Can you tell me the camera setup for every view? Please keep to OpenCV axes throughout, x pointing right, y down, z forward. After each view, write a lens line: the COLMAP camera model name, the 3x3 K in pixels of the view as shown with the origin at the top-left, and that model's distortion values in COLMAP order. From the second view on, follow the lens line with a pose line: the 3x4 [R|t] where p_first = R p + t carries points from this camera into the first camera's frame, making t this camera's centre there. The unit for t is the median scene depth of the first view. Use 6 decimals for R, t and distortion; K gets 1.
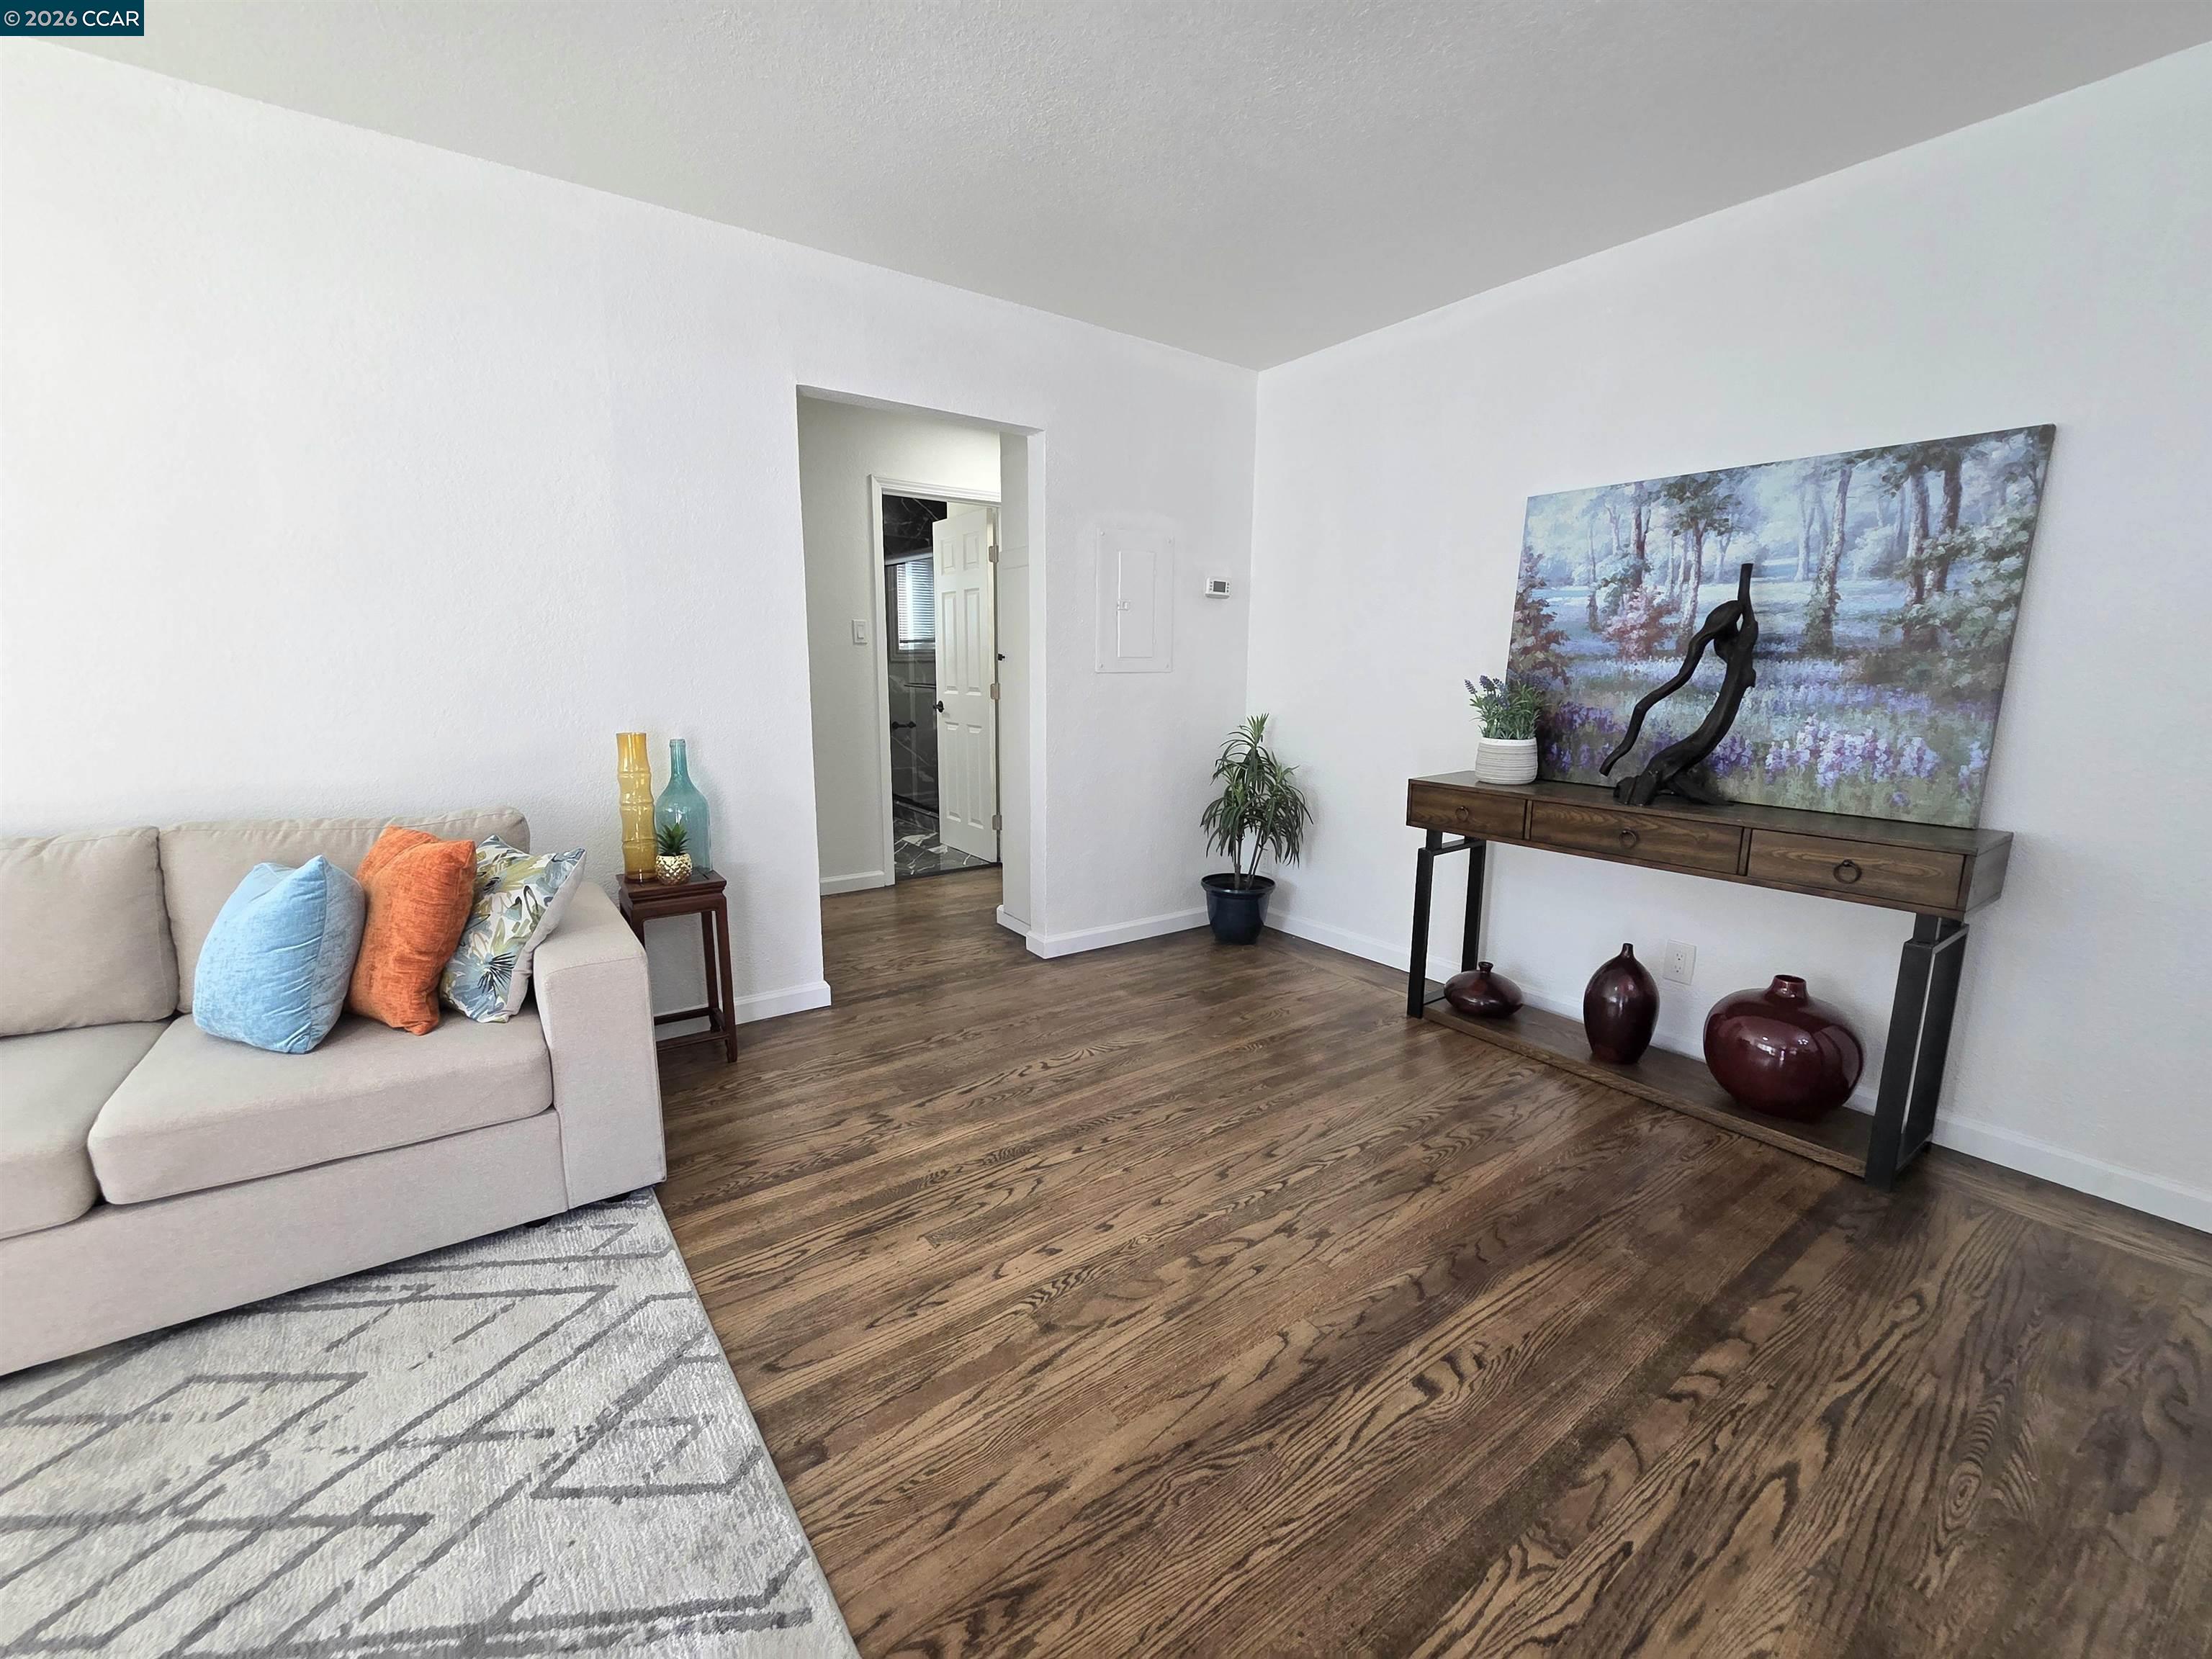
lens RADIAL K [[901.5, 0, 1106.0], [0, 901.5, 829.5], [0, 0, 1]] dist [-0.001578, -0.000824]
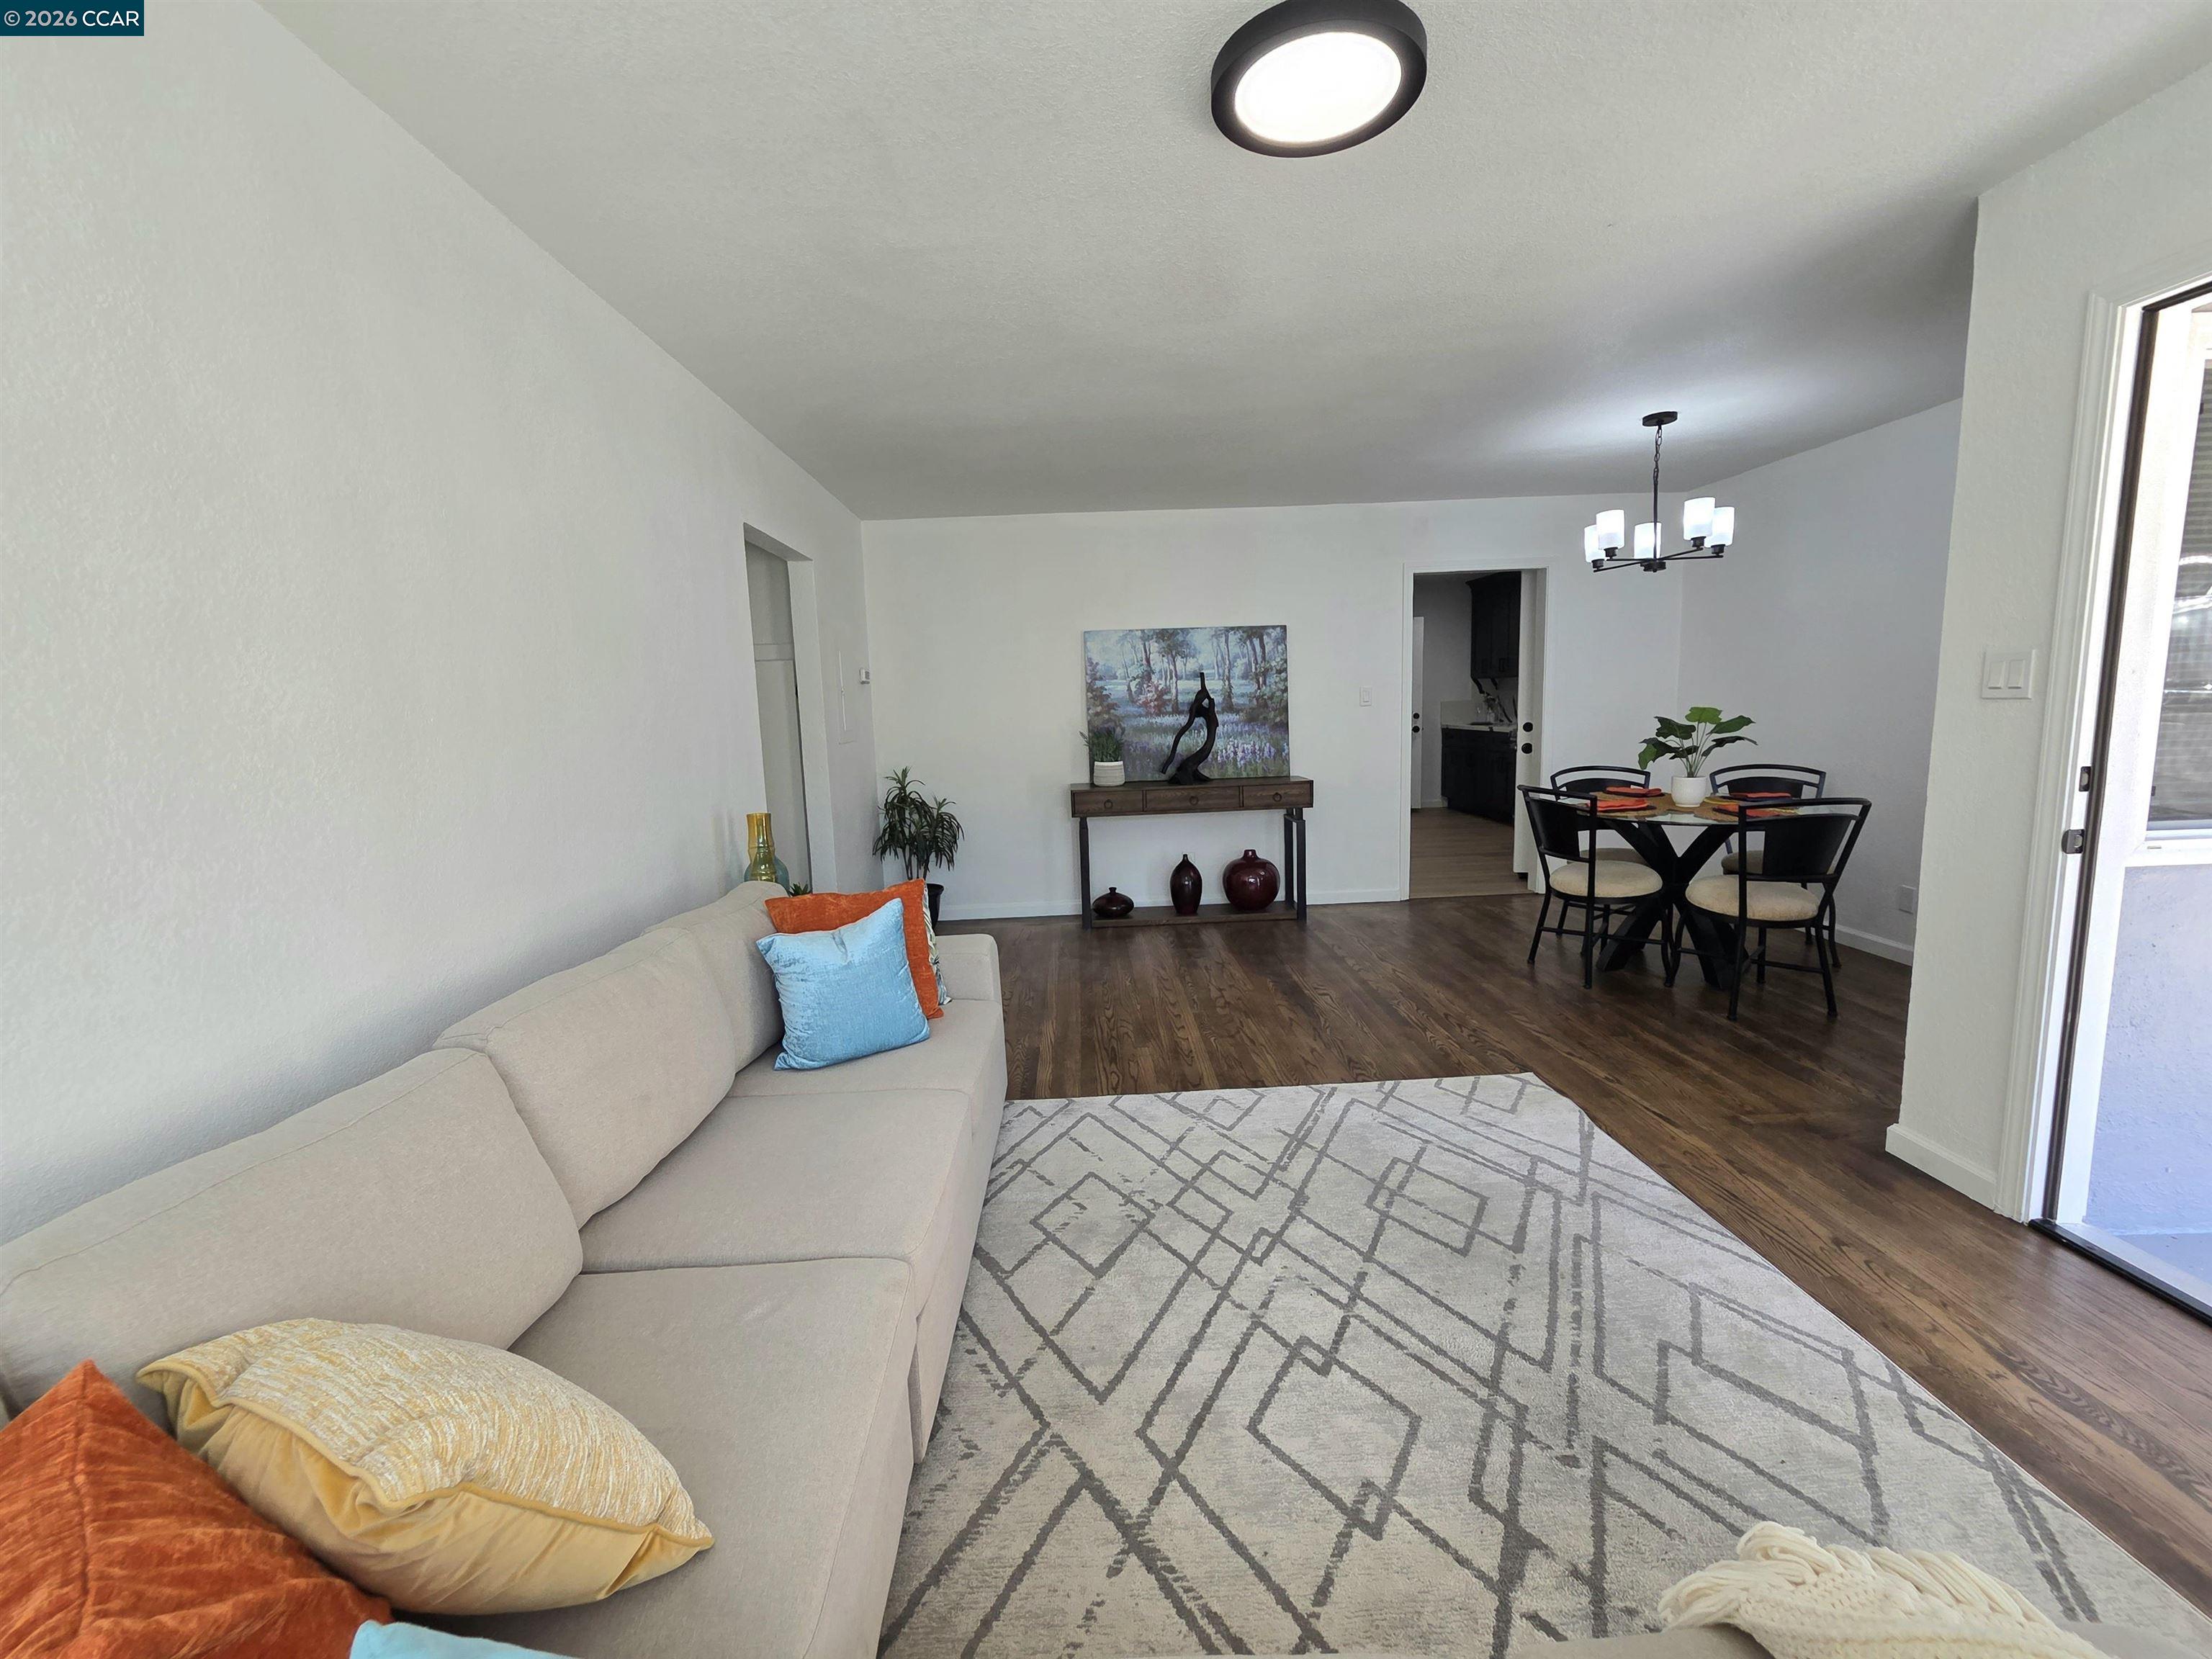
lens RADIAL K [[910.7, 0, 1106.0], [0, 910.7, 829.5], [0, 0, 1]] dist [-0.003112, -0.000443]
pose [[0.558755, -0.142664, 0.816970, -1.348149], [0.191516, 0.980663, 0.040265, -0.051818], [-0.806916, 0.133965, 0.575273, -0.050737]]
